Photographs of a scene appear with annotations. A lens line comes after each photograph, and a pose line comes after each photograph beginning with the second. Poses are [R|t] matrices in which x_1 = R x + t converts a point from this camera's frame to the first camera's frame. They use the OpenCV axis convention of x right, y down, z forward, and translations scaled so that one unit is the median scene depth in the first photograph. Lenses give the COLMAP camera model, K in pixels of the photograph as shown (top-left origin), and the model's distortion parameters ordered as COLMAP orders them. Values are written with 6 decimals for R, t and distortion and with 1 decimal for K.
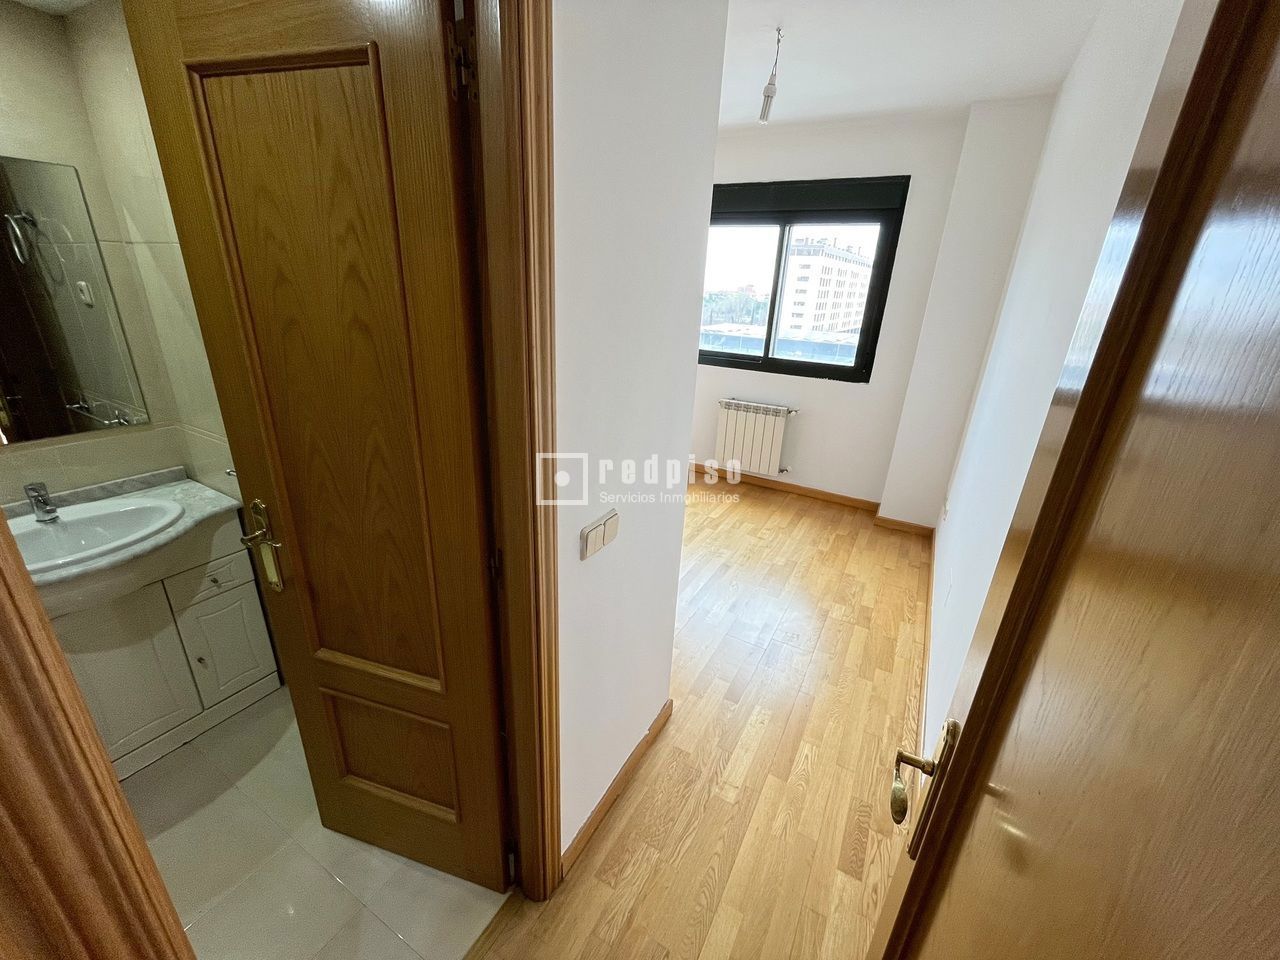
lens RADIAL K [[517.0, 0, 636.9], [0, 517.0, 479.1], [0, 0, 1]] dist [-0.001666, -0.000441]
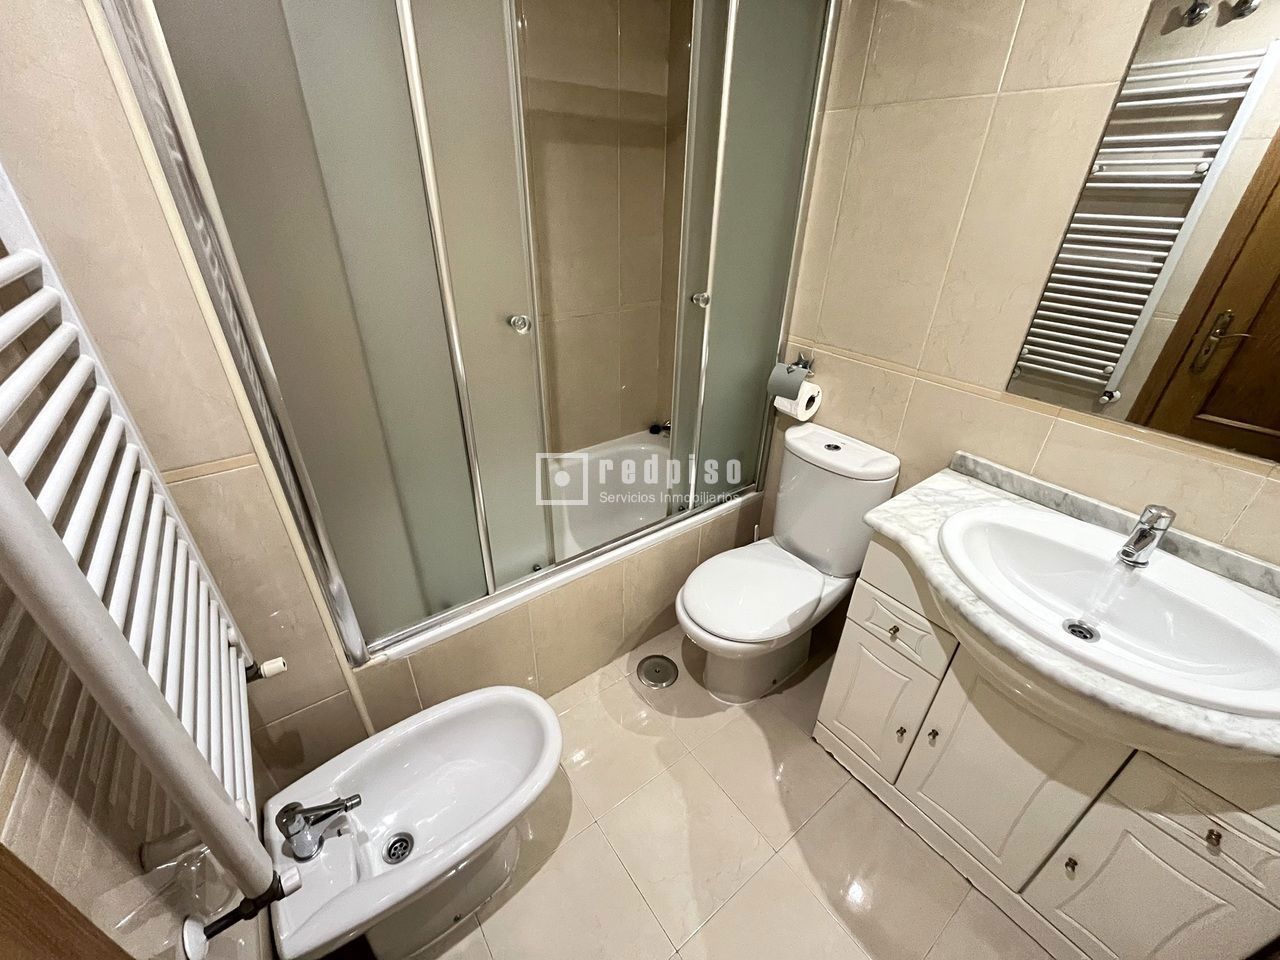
lens RADIAL K [[517.0, 0, 636.9], [0, 517.0, 479.1], [0, 0, 1]] dist [-0.001666, -0.000441]
pose [[-0.405656, 0.409843, -0.816990, -0.376902], [-0.357534, 0.751466, 0.554498, -0.121010], [0.841197, 0.517037, -0.158304, 0.489878]]
